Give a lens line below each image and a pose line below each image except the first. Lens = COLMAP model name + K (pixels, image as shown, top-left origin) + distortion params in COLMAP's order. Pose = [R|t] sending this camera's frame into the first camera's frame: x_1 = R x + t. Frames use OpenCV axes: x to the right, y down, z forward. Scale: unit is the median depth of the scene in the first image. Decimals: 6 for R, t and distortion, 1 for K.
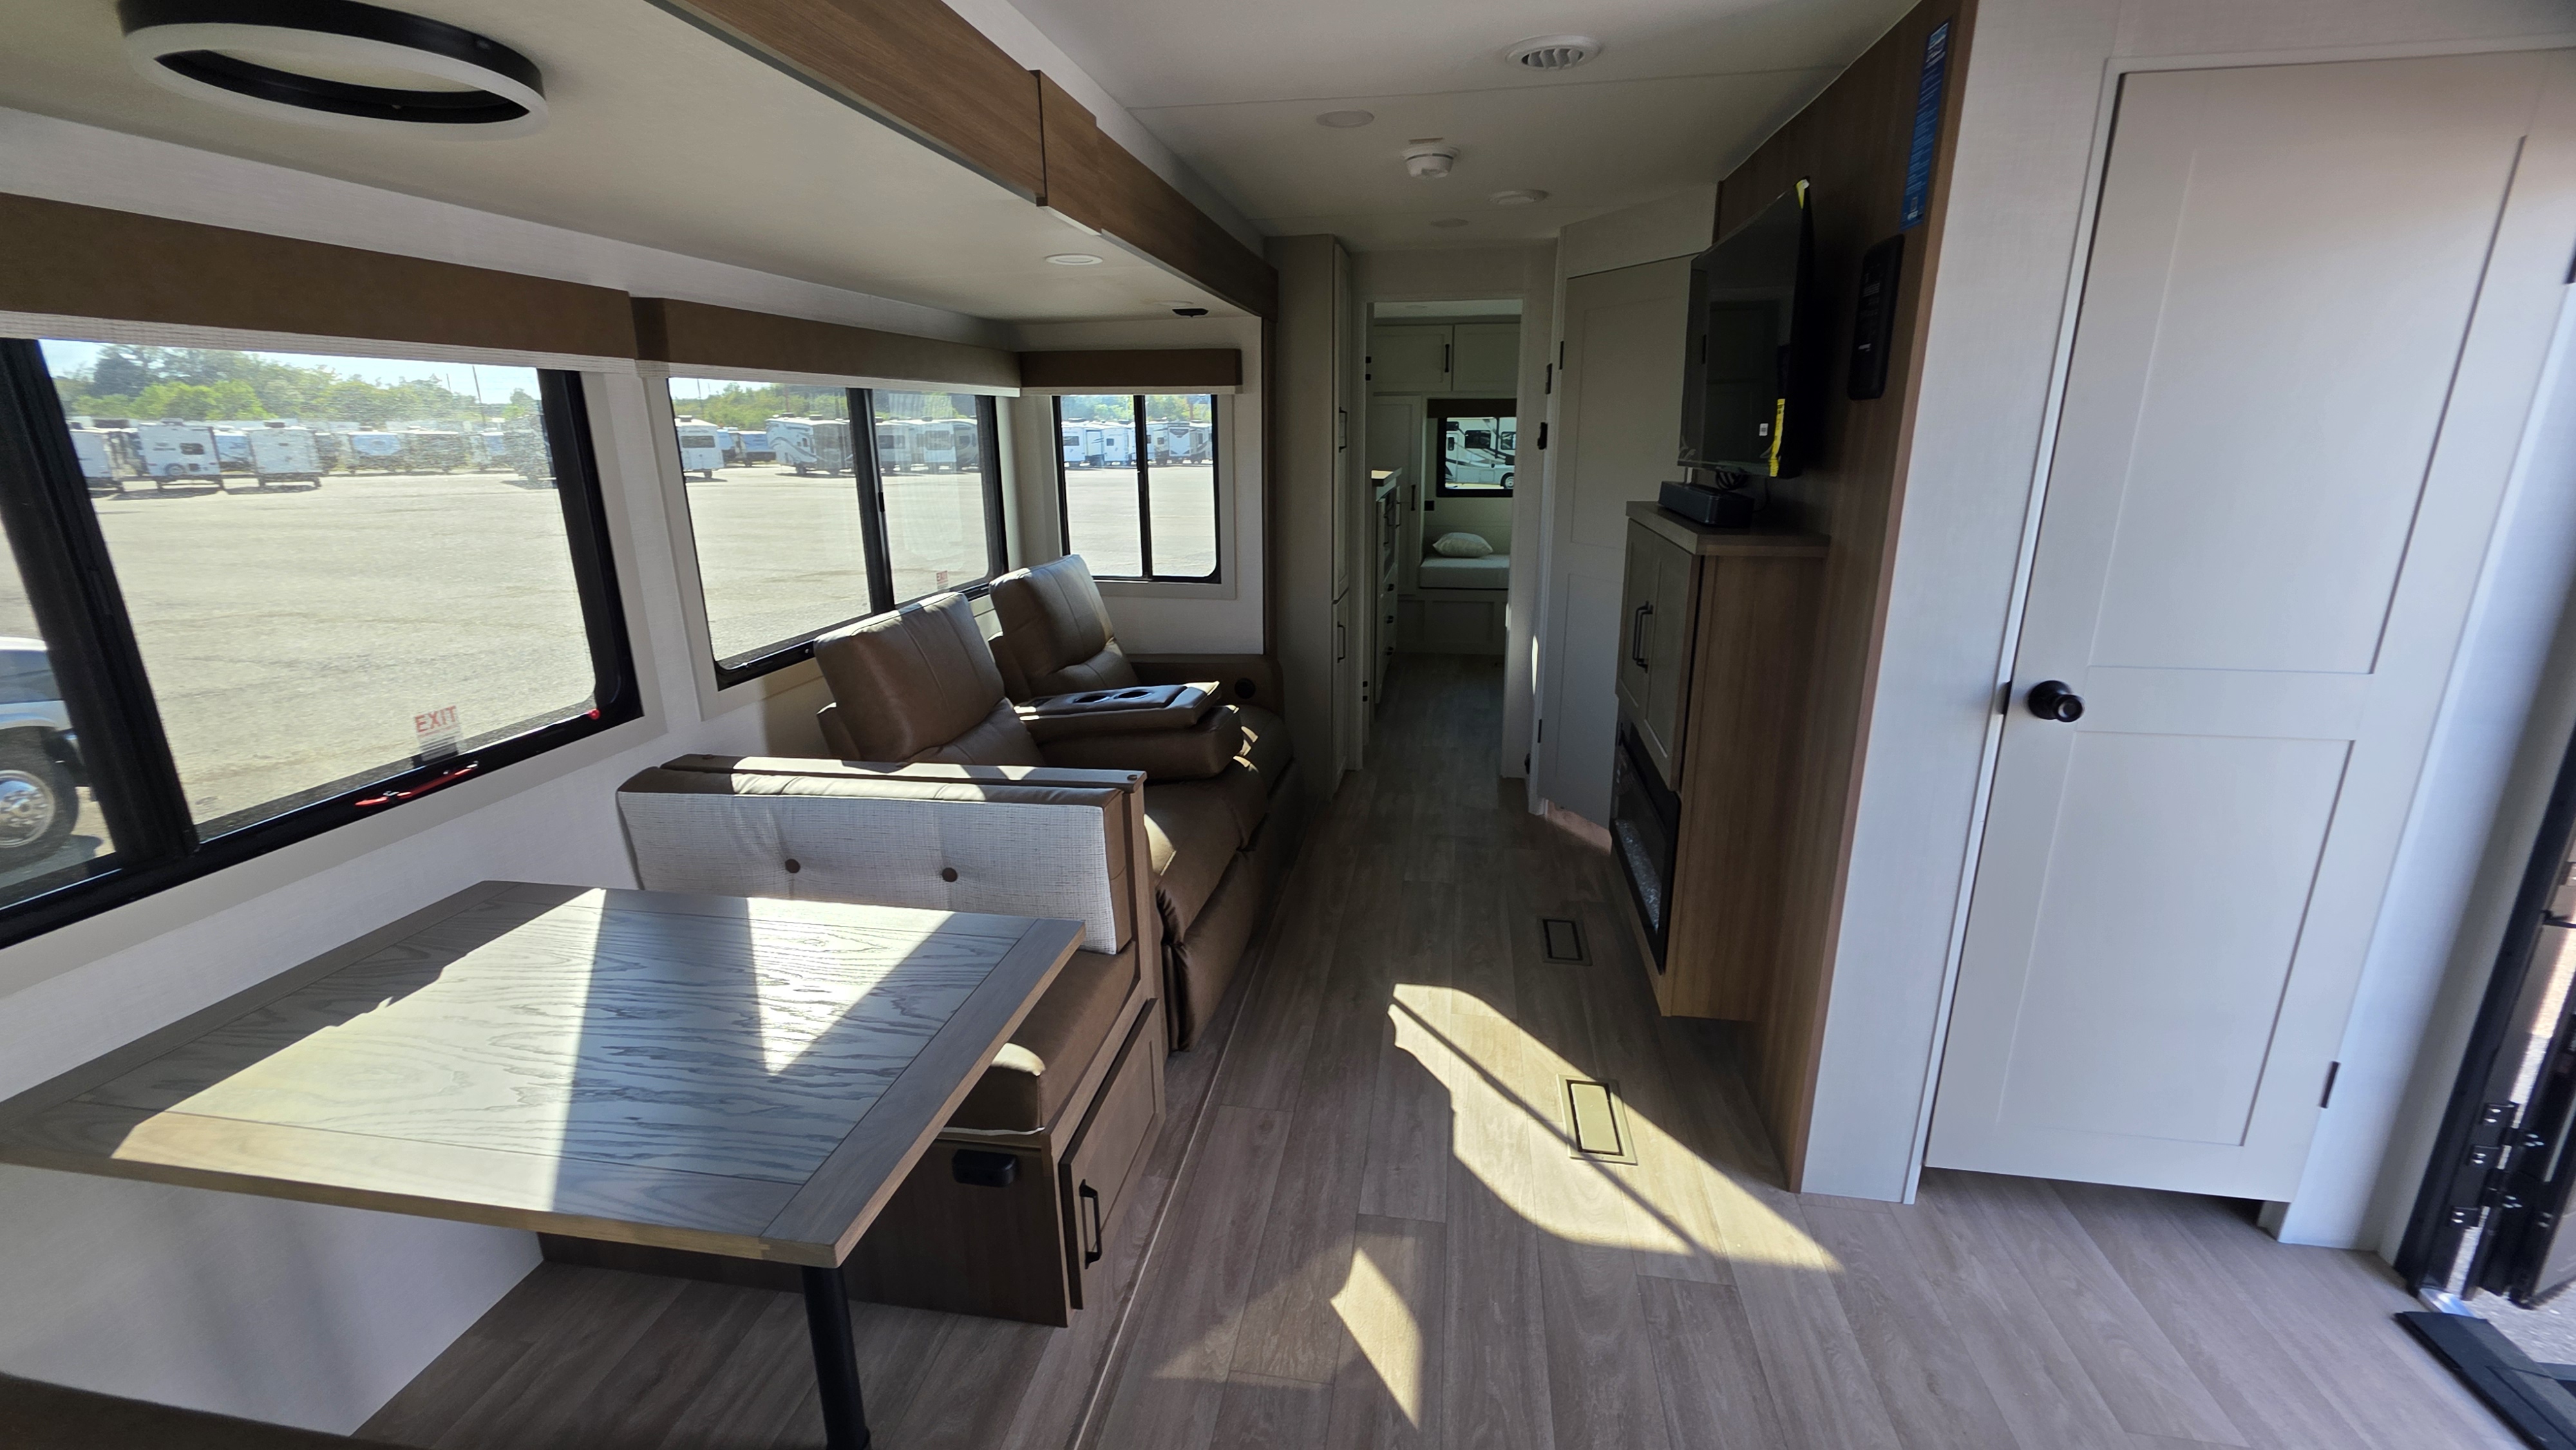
lens RADIAL K [[1035.2, 0, 1294.2], [0, 1035.2, 719.5], [0, 0, 1]] dist [0.002112, -0.000469]
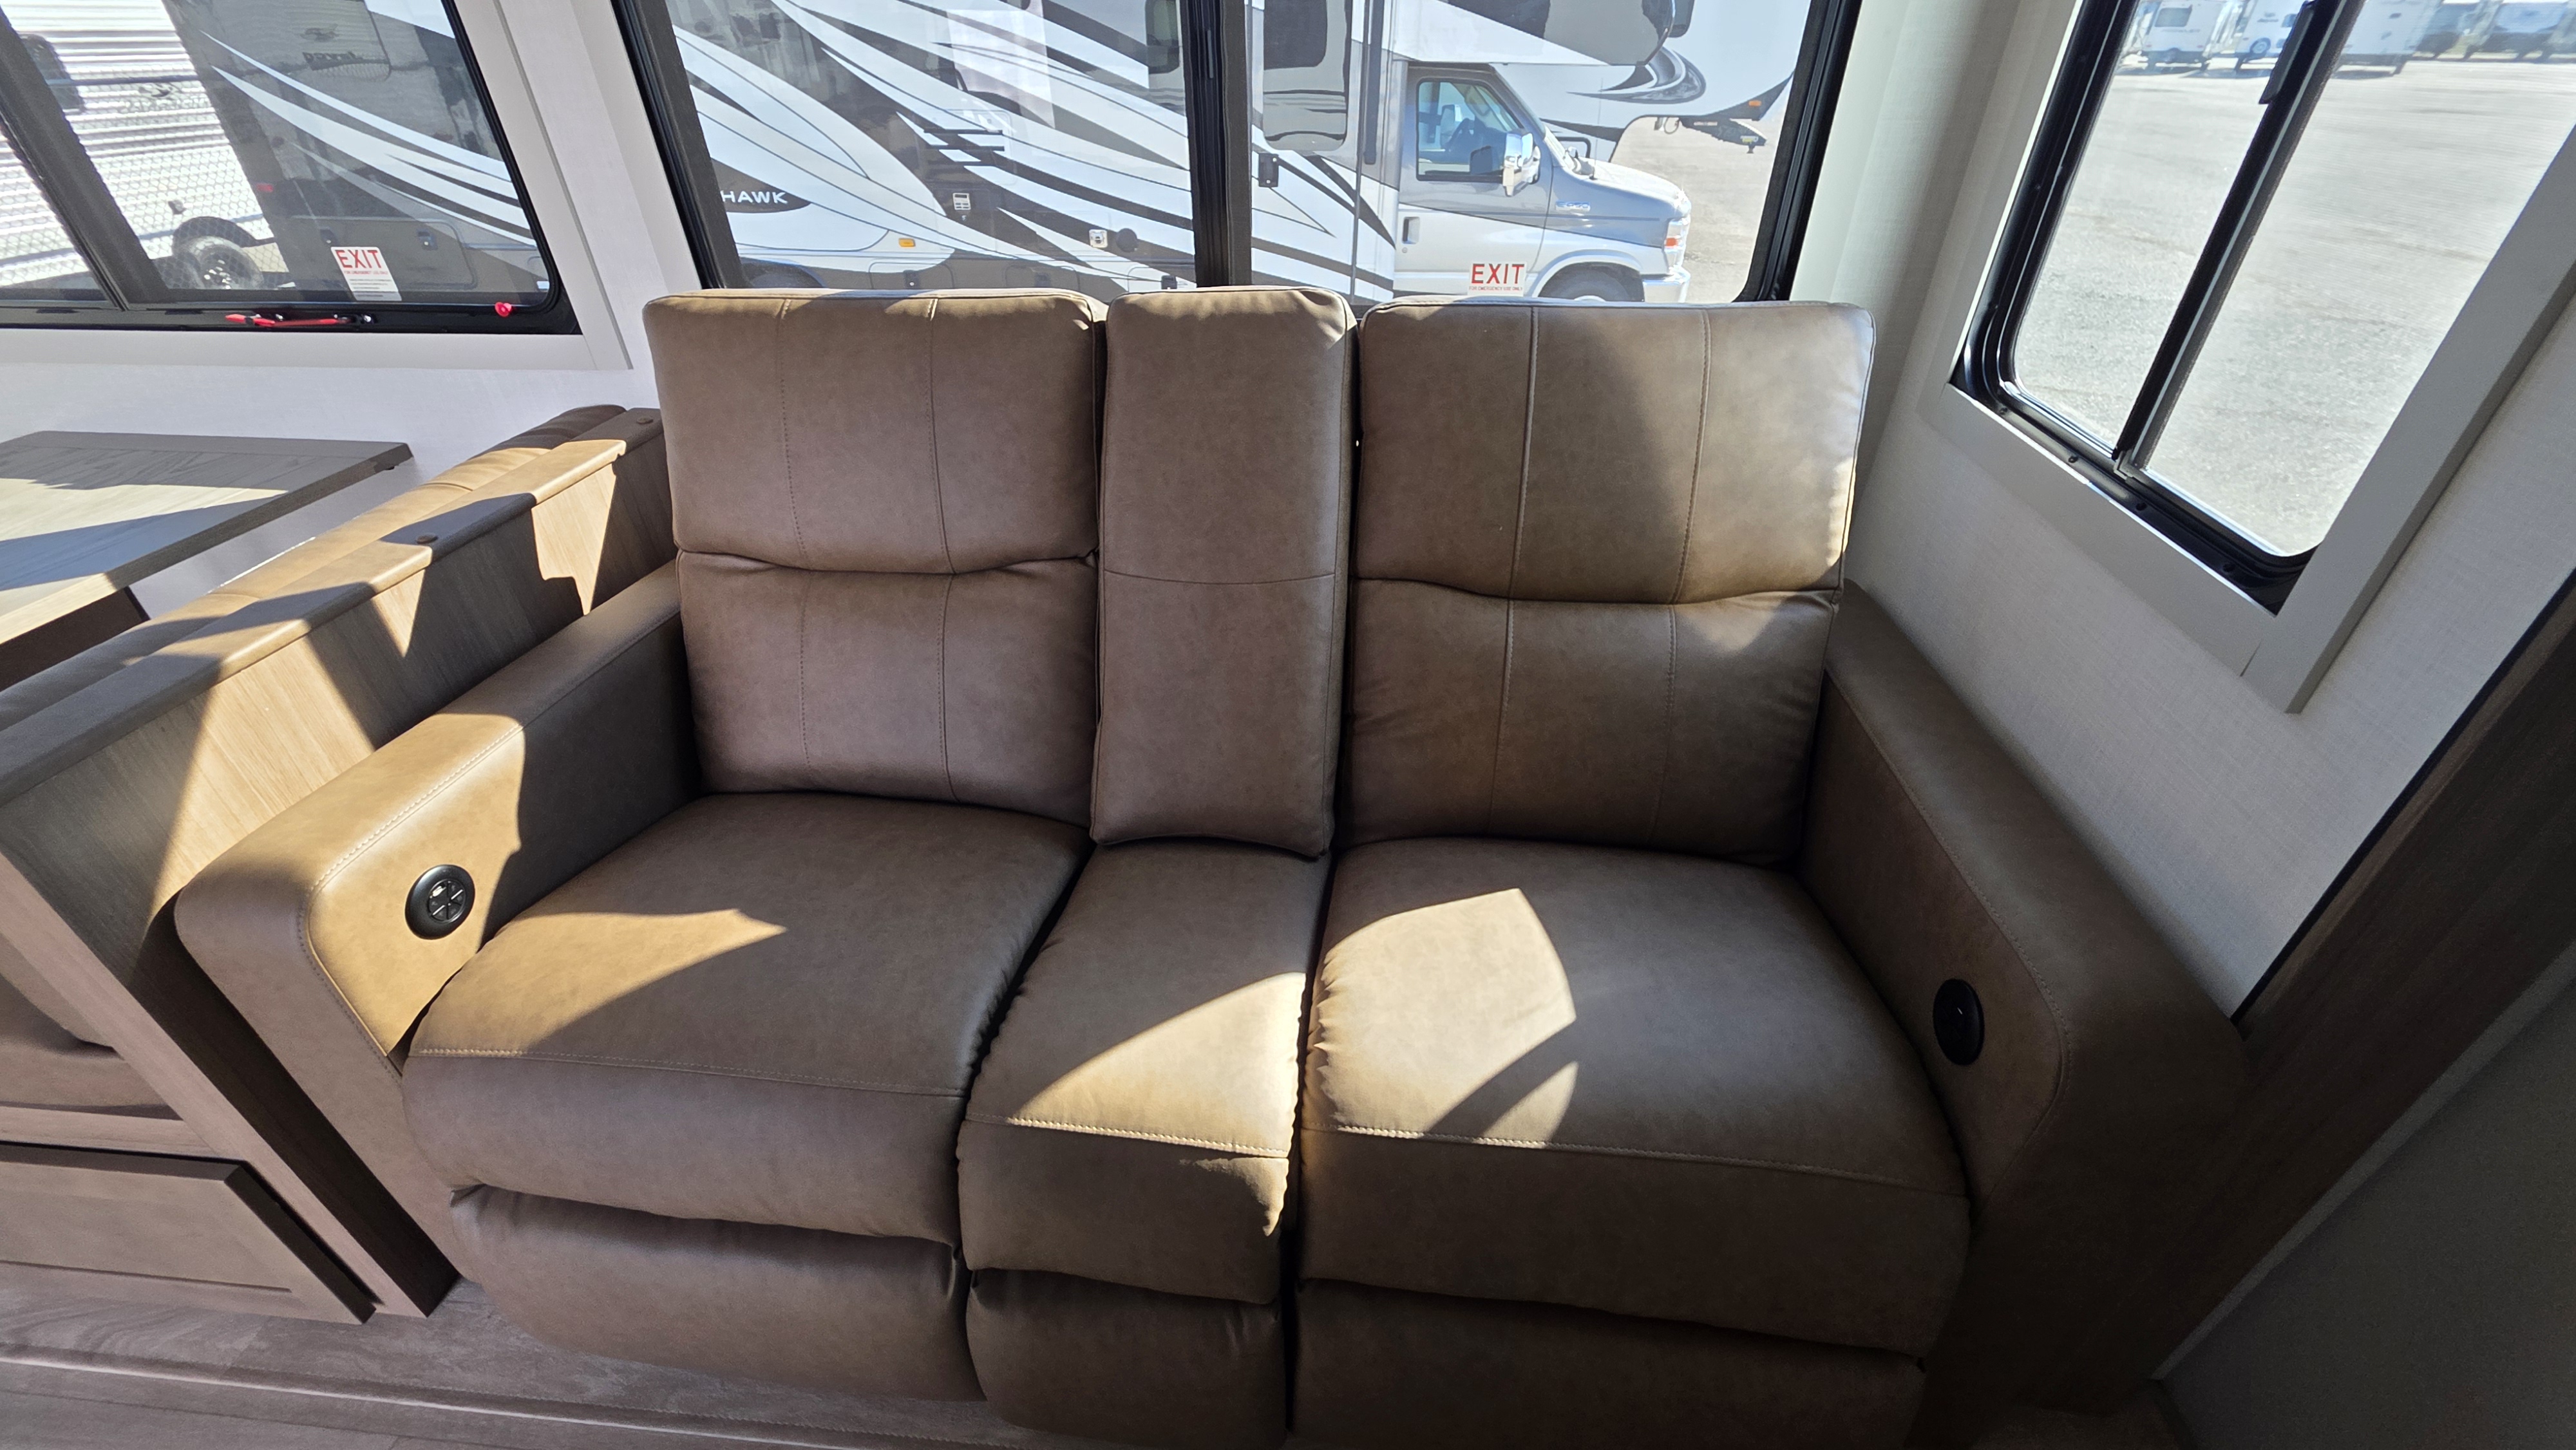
lens RADIAL K [[1035.2, 0, 1280.8], [0, 1035.2, 724.5], [0, 0, 1]] dist [0.002112, -0.000469]
pose [[0.061301, 0.567452, -0.821122, 0.177079], [-0.262892, 0.802800, 0.535164, -0.293956], [0.962876, 0.183060, 0.198391, 1.297648]]
